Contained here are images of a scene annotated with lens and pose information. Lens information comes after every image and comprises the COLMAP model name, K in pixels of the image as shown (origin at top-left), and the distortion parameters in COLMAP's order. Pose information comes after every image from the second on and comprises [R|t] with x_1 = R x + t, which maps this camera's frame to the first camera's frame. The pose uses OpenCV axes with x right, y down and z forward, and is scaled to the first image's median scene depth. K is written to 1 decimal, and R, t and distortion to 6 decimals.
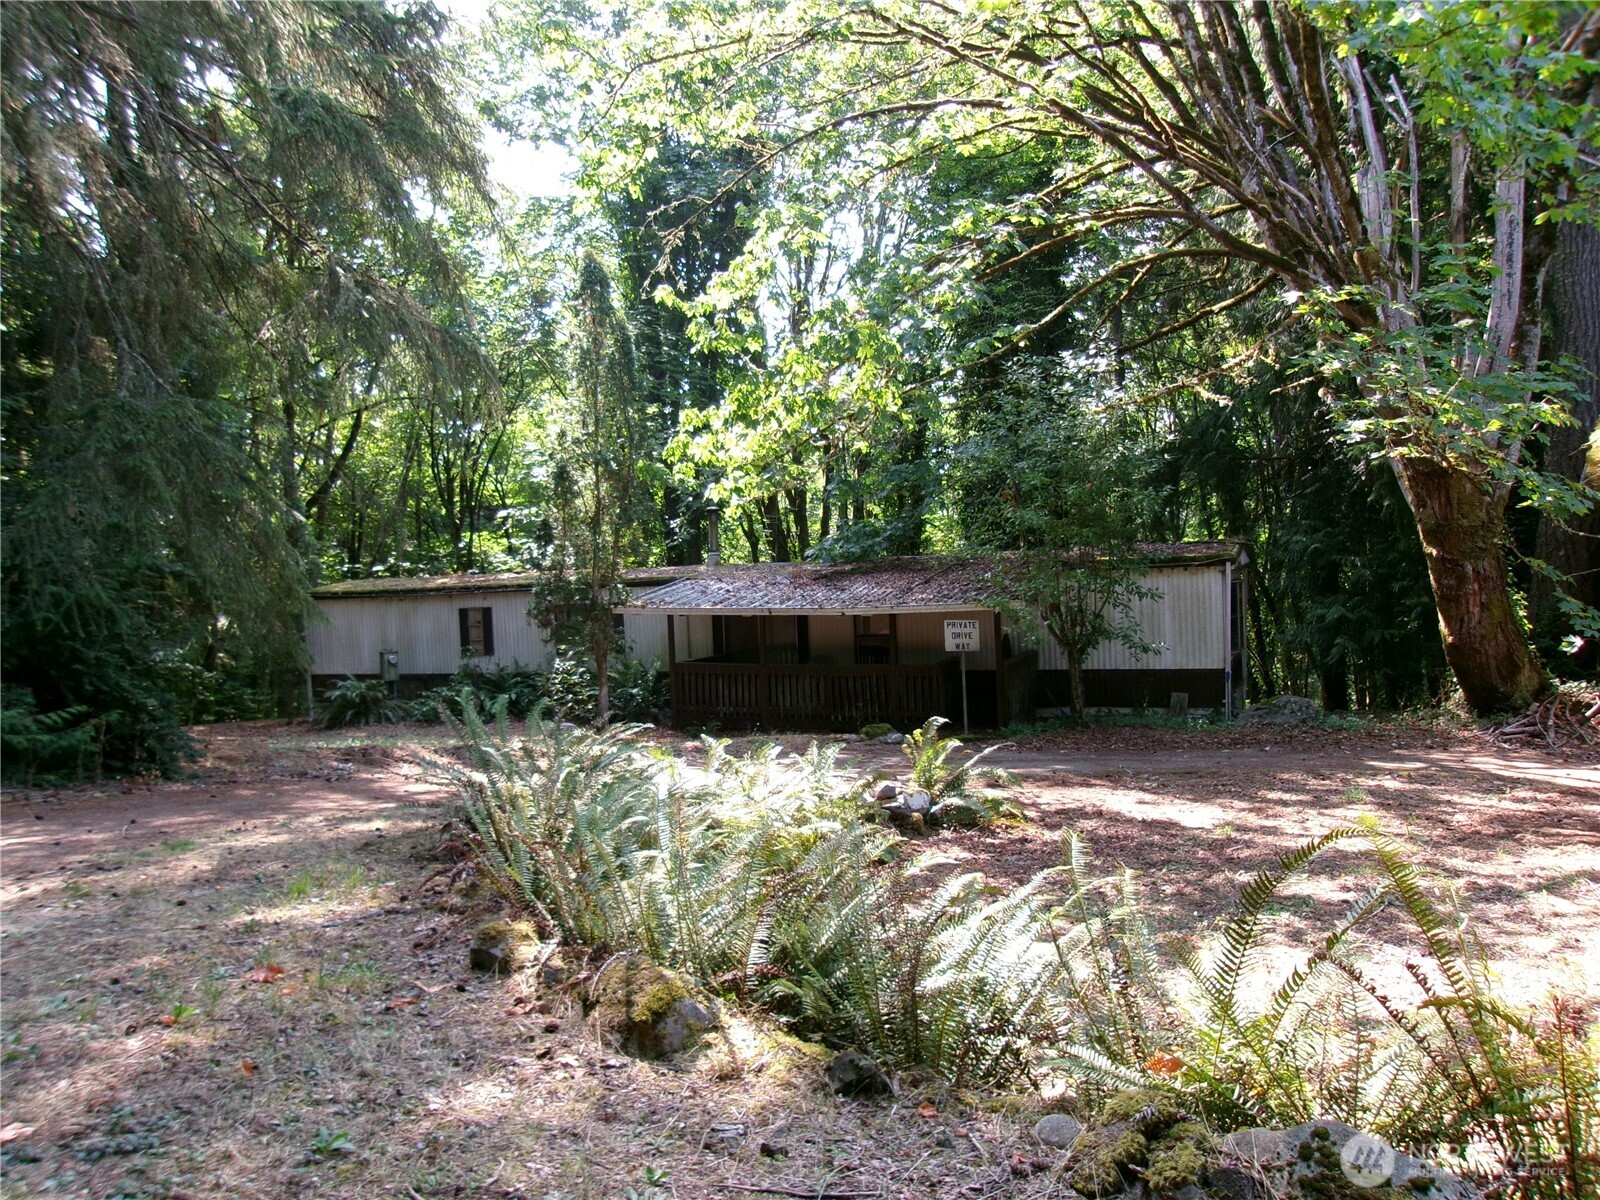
lens RADIAL K [[1258.0, 0, 799.4], [0, 1258.0, 599.8], [0, 0, 1]] dist [-0.000397, 0.006469]
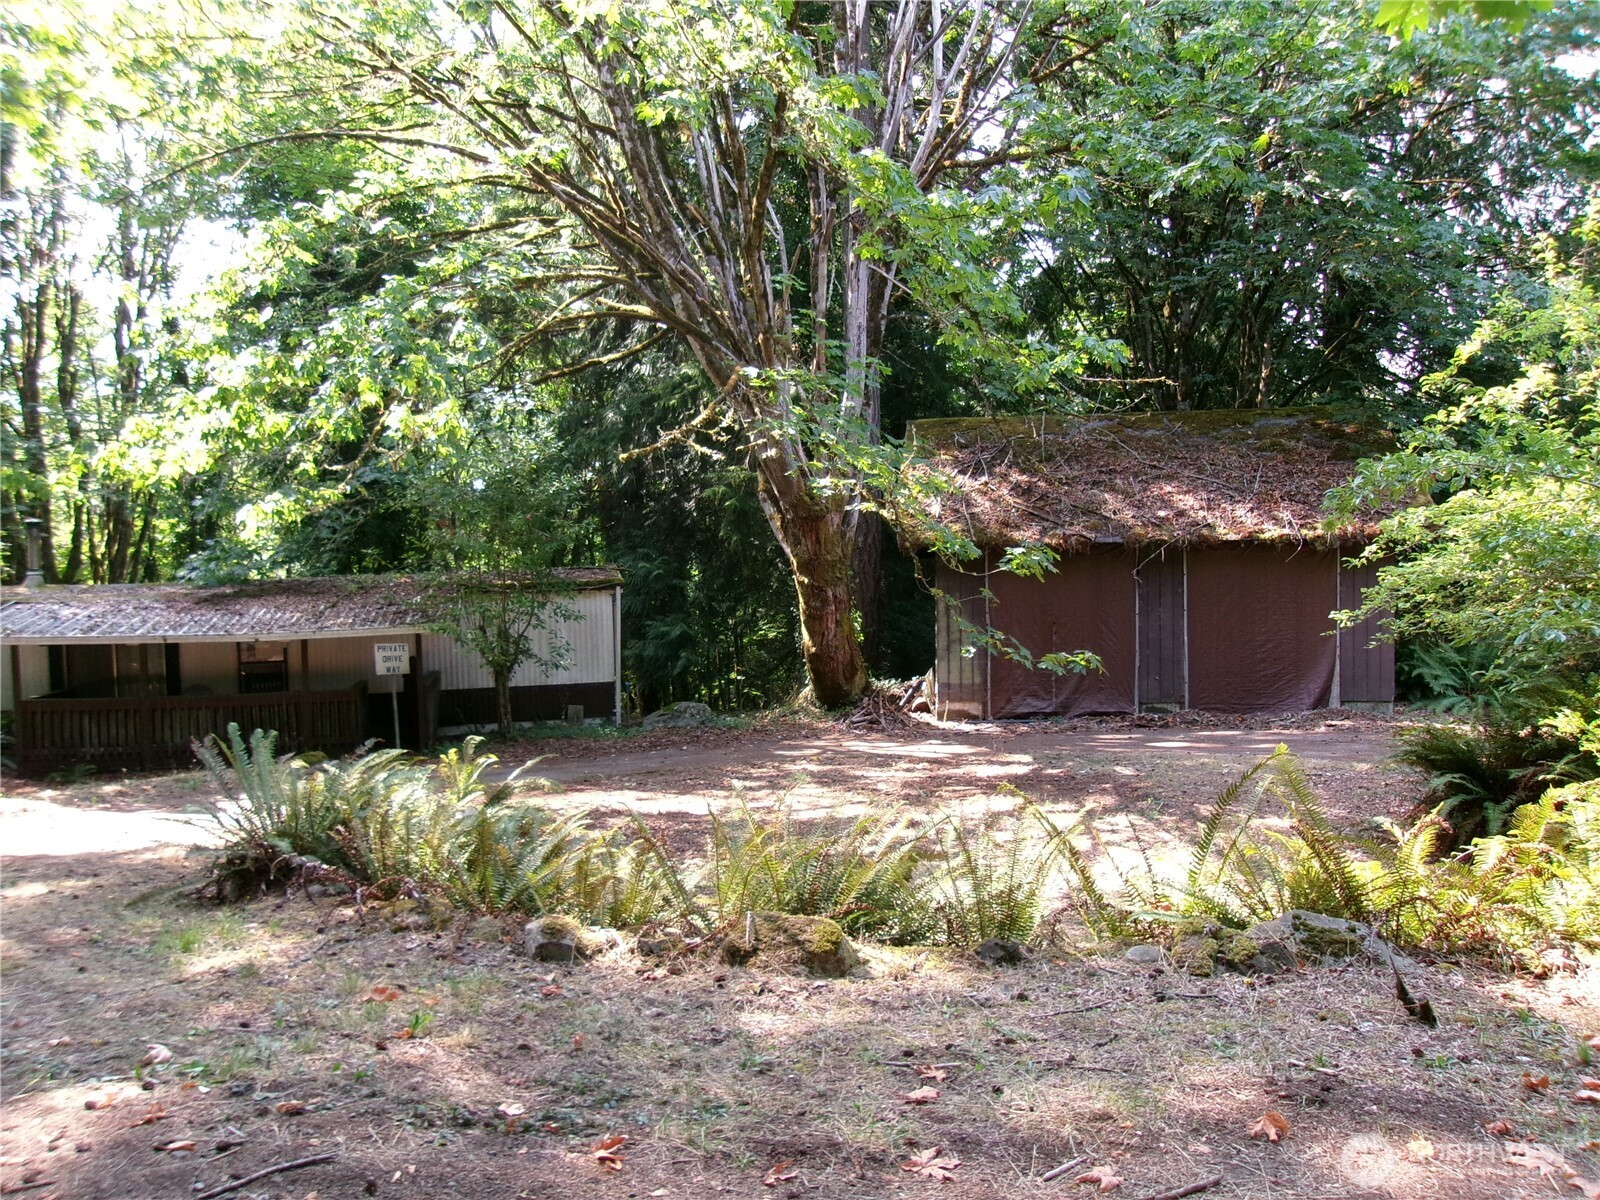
lens RADIAL K [[1258.0, 0, 800.5], [0, 1258.0, 597.6], [0, 0, 1]] dist [-0.000397, 0.006469]
pose [[0.819000, -0.001449, 0.573792, -0.210995], [0.010495, 0.999867, -0.012454, -0.005250], [-0.573698, 0.016222, 0.818906, -0.018234]]
